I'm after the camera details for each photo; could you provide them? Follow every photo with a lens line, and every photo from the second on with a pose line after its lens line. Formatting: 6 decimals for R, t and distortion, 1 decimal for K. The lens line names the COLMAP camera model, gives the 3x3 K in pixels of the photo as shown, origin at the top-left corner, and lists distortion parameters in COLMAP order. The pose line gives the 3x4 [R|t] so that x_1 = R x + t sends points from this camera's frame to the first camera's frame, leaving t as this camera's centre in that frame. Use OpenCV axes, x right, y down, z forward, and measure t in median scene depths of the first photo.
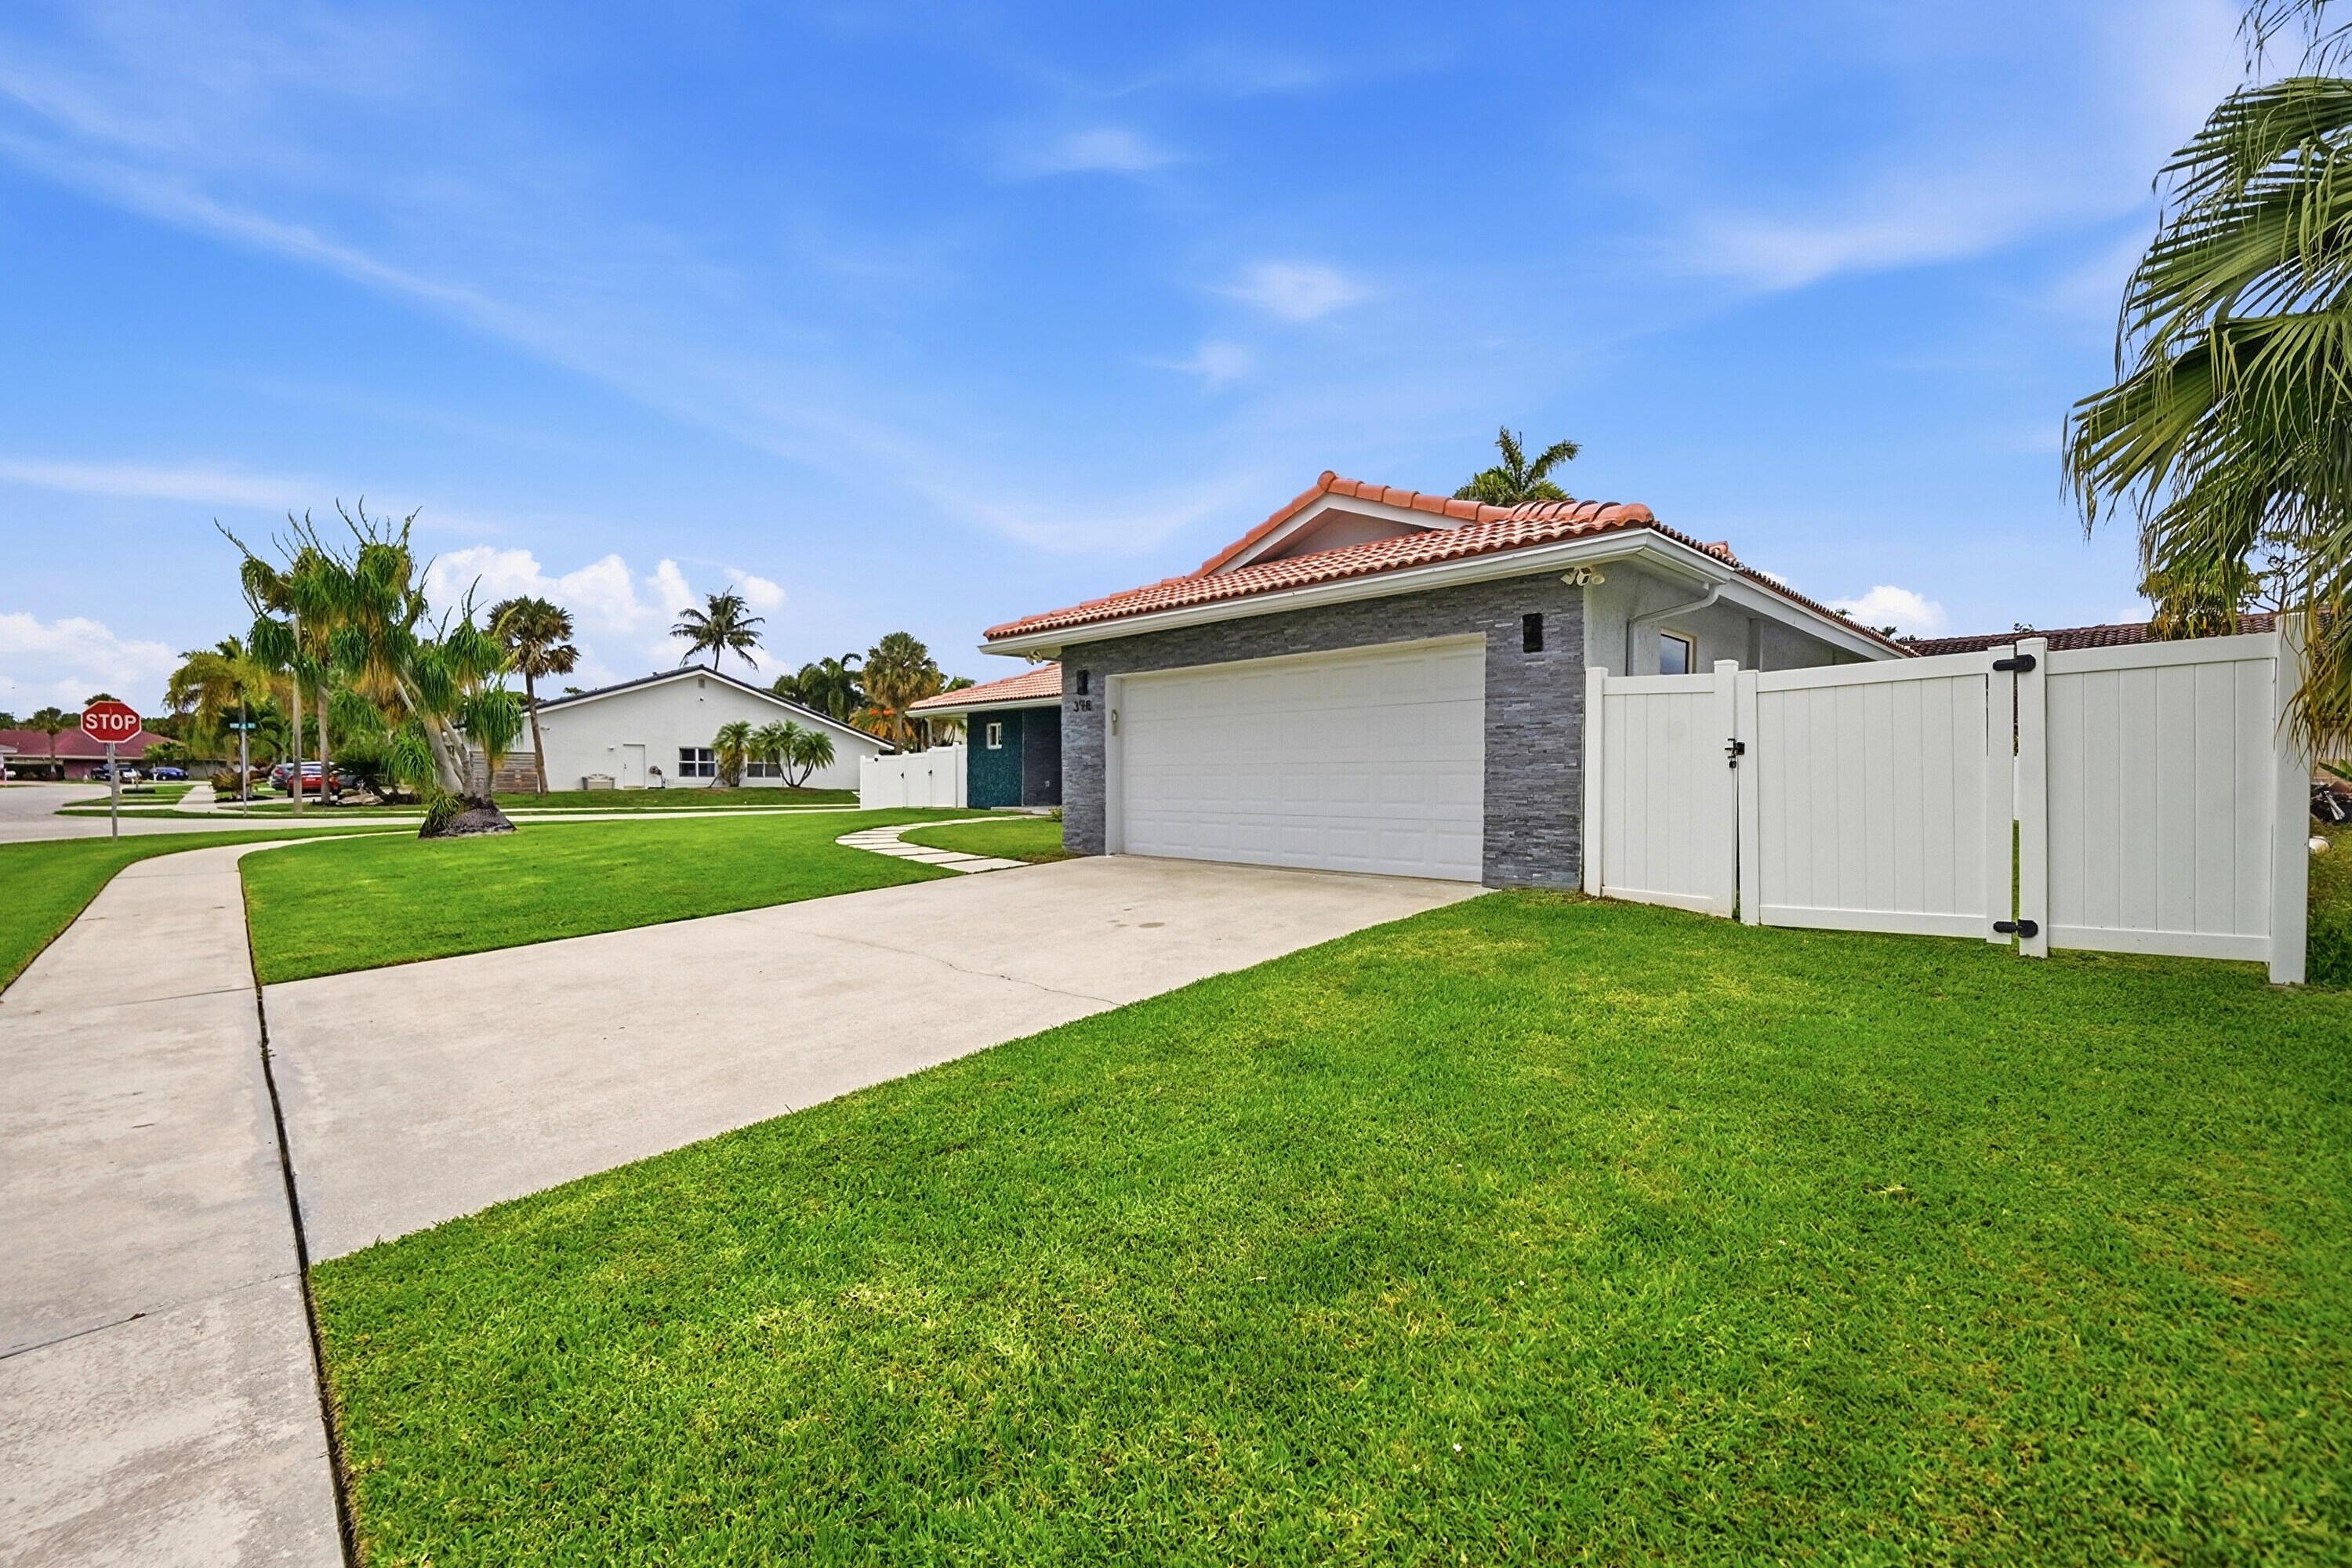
lens RADIAL K [[978.6, 0, 1140.7], [0, 978.6, 803.7], [0, 0, 1]] dist [0.001280, 0.000350]
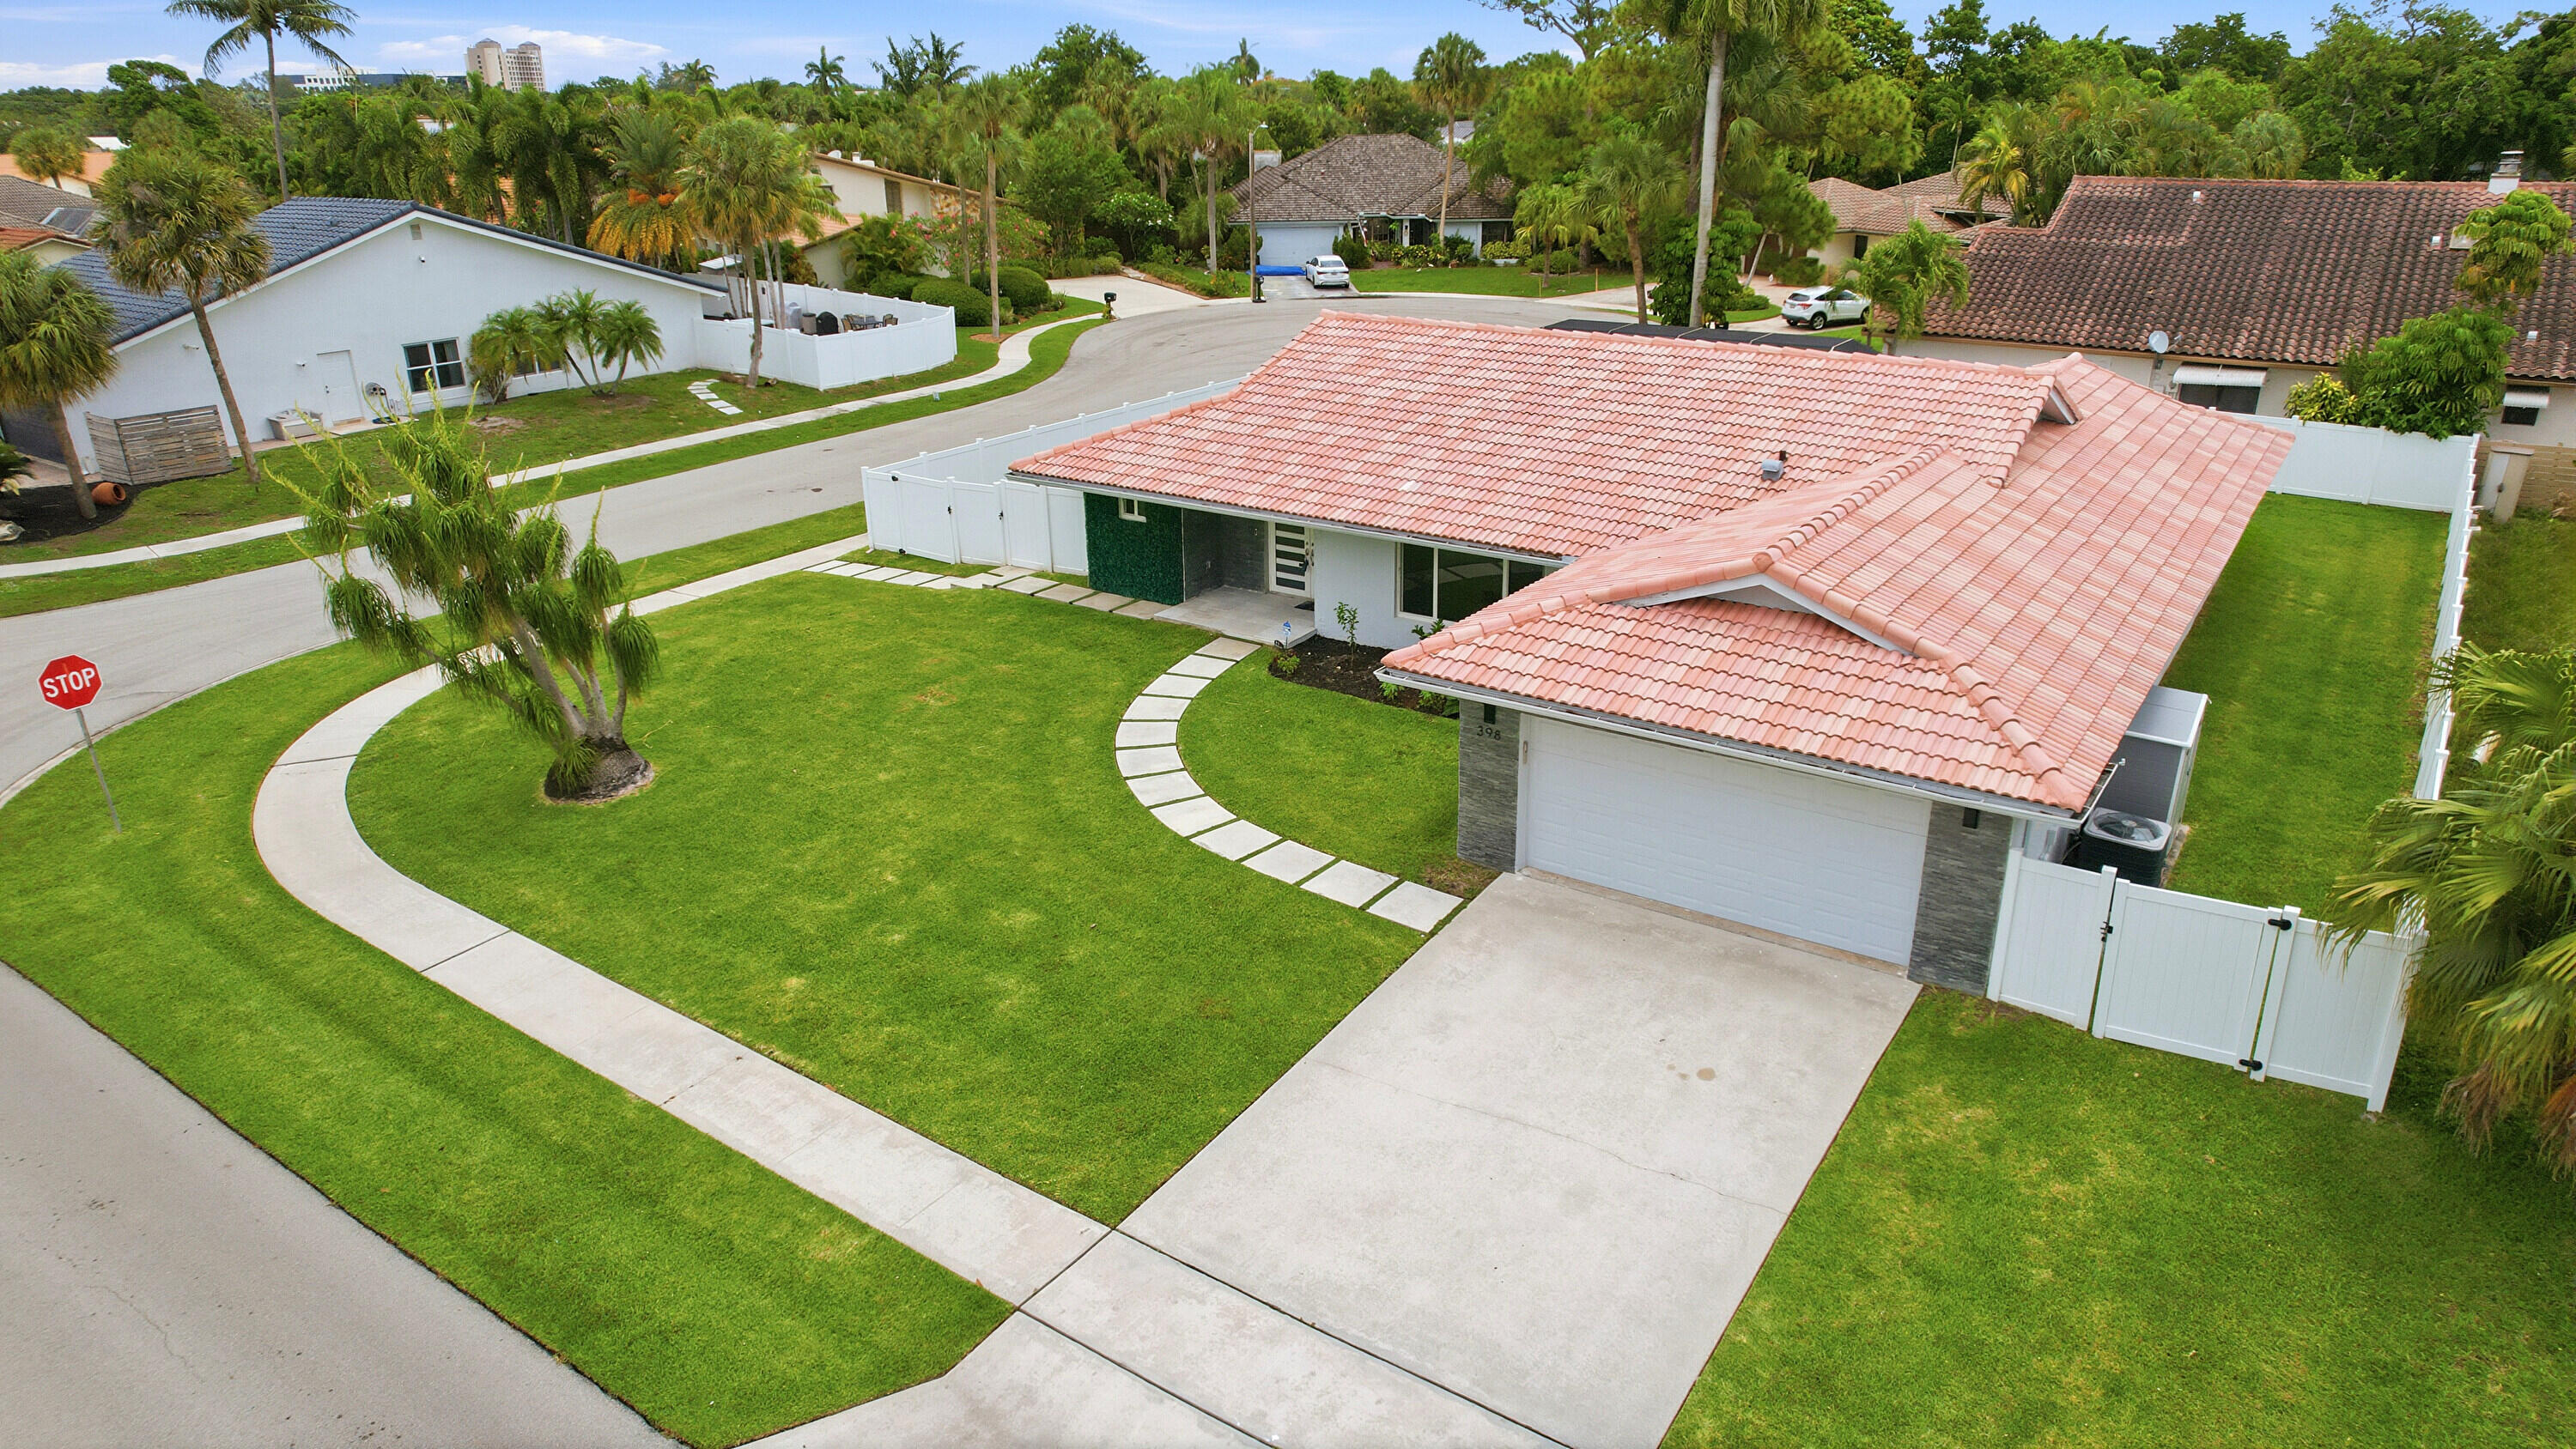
lens RADIAL K [[1641.9, 0, 1288.0], [0, 1641.9, 724.5], [0, 0, 1]] dist [-0.063571, 0.057985]
pose [[0.979168, -0.088635, 0.182686, -0.592619], [0.022133, 0.940928, 0.337883, -0.710015], [-0.201843, -0.326800, 0.923288, -0.518288]]
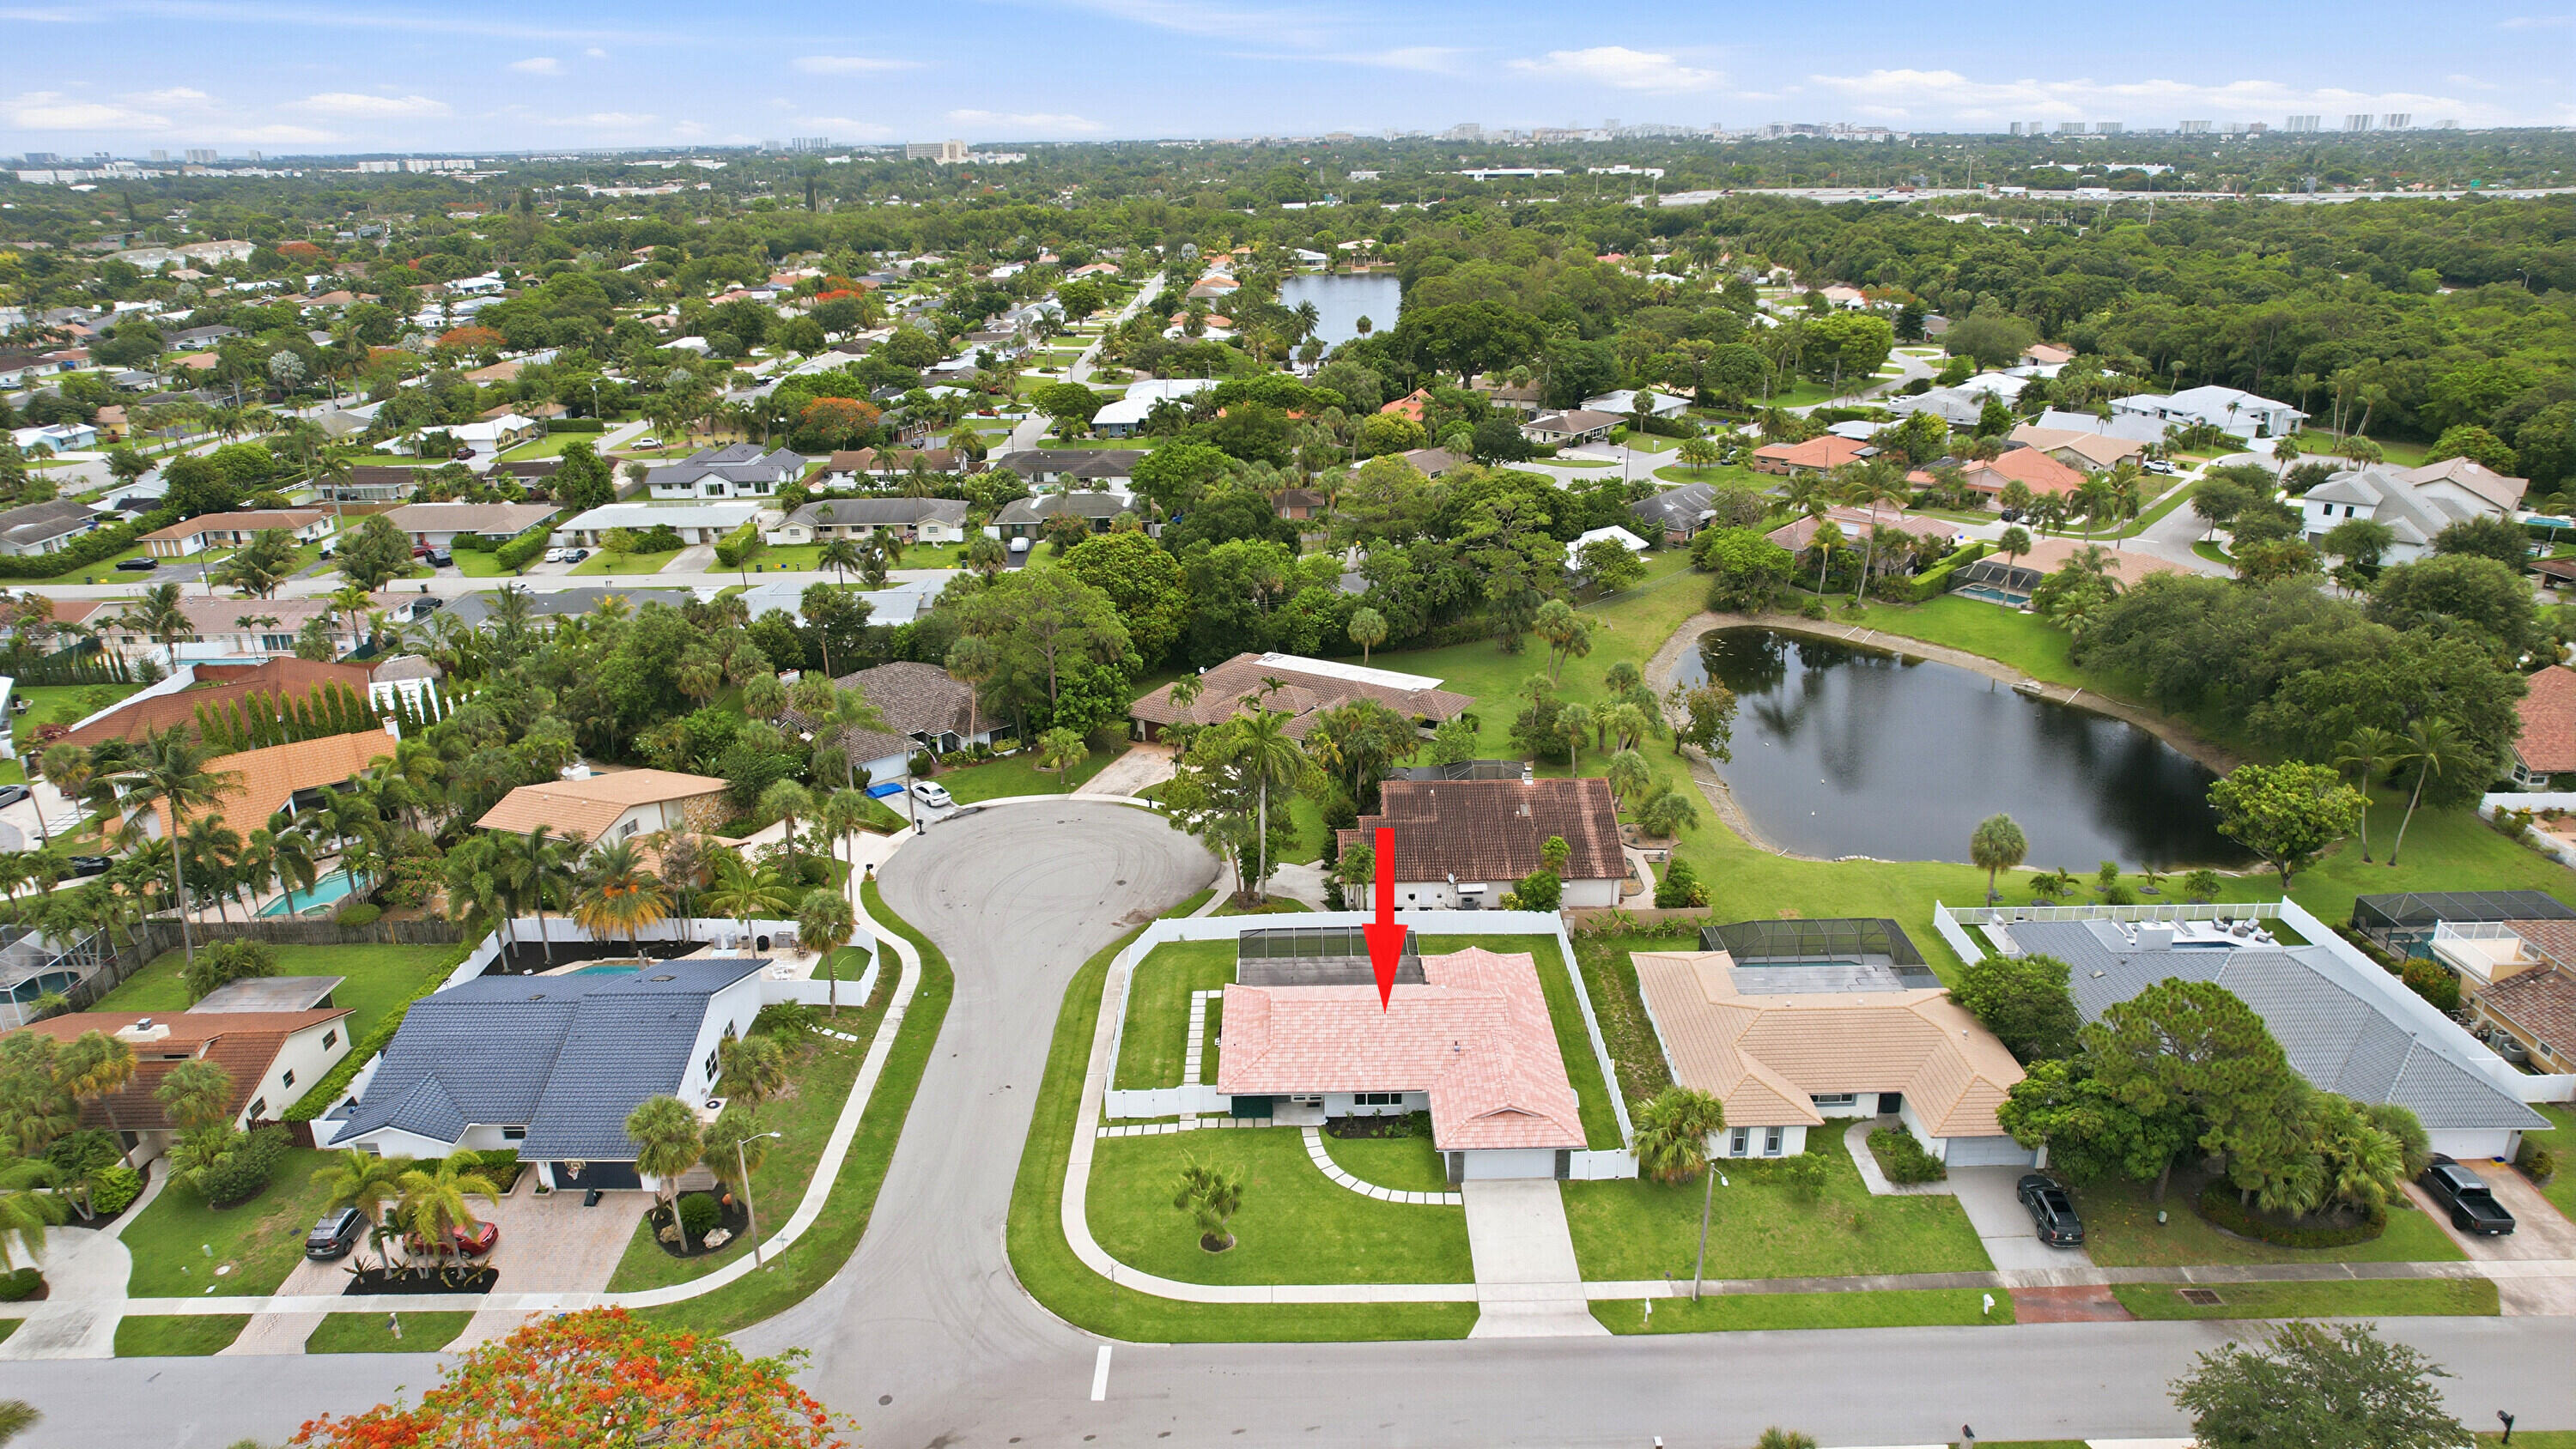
lens RADIAL K [[1641.9, 0, 1288.0], [0, 1641.9, 724.5], [0, 0, 1]] dist [-0.063571, 0.057985]
pose [[0.682280, -0.266886, 0.680636, -5.245624], [0.038933, 0.942930, 0.330708, -4.540589], [-0.730053, -0.199136, 0.653733, -2.949006]]
